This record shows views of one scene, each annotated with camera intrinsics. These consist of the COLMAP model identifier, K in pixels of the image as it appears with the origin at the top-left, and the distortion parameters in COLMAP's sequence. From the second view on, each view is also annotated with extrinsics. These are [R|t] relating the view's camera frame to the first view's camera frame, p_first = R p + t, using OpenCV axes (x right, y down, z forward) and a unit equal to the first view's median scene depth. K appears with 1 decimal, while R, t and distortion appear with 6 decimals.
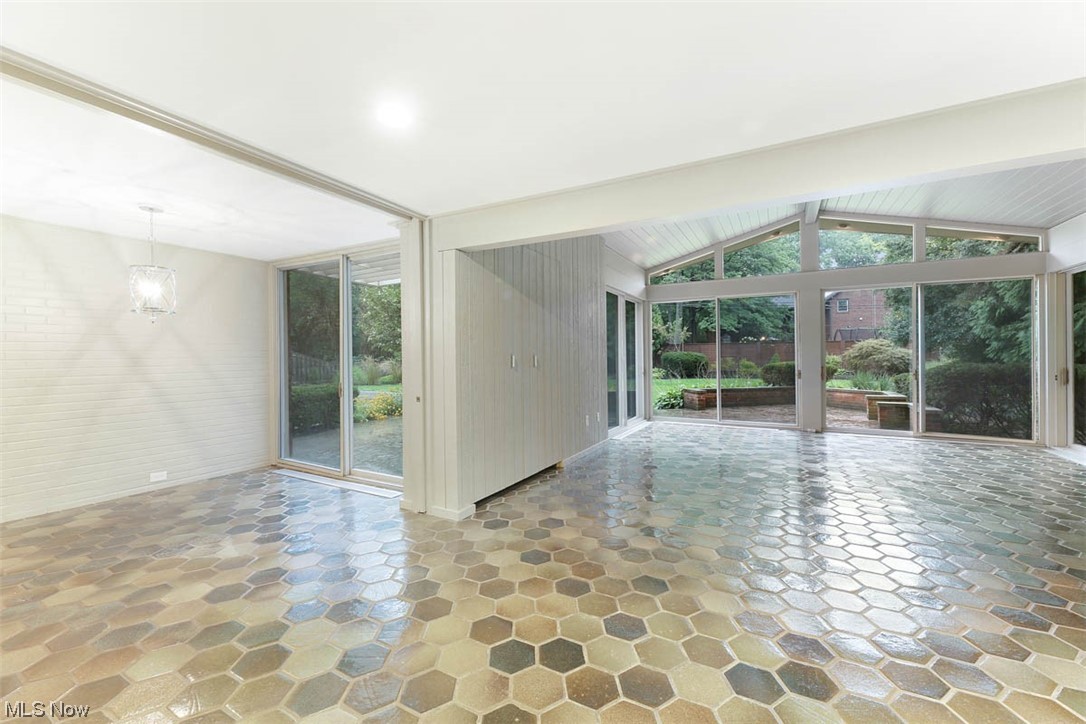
lens RADIAL K [[435.0, 0, 534.5], [0, 435.0, 350.2], [0, 0, 1]] dist [0.000262, -0.000044]
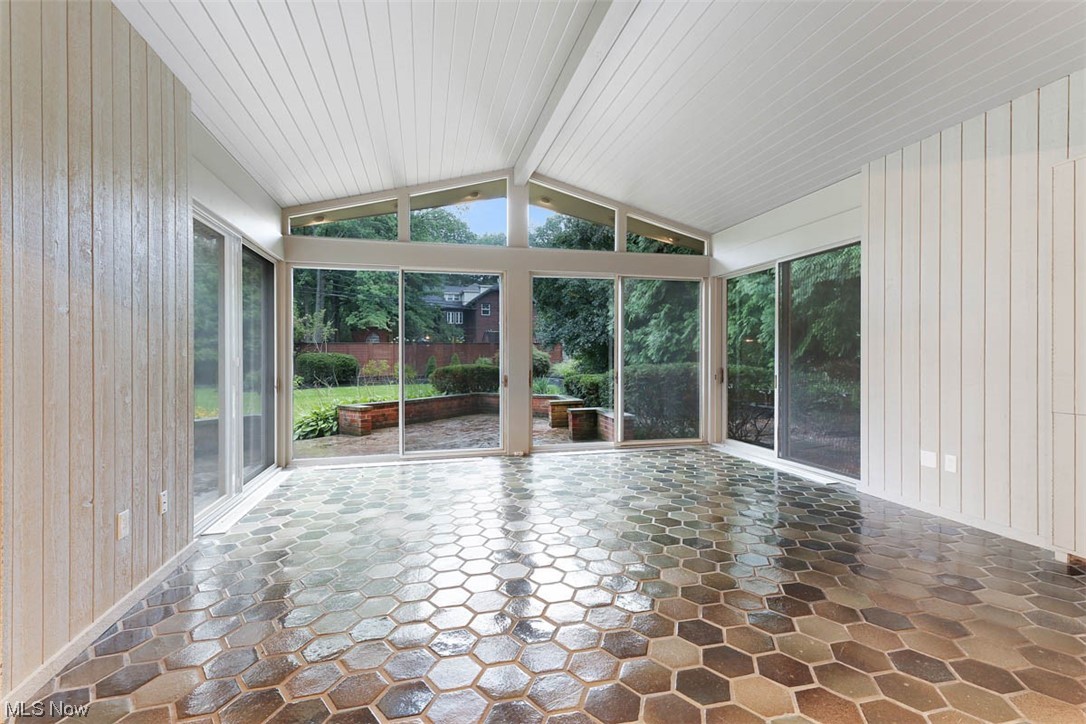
lens RADIAL K [[488.6, 0, 549.1], [0, 488.6, 350.1], [0, 0, 1]] dist [0.000823, 0.000037]
pose [[0.718546, 0.010521, 0.695400, 0.061636], [-0.007448, 0.999945, -0.007433, 0.006307], [-0.695440, 0.000162, 0.718584, 0.293674]]
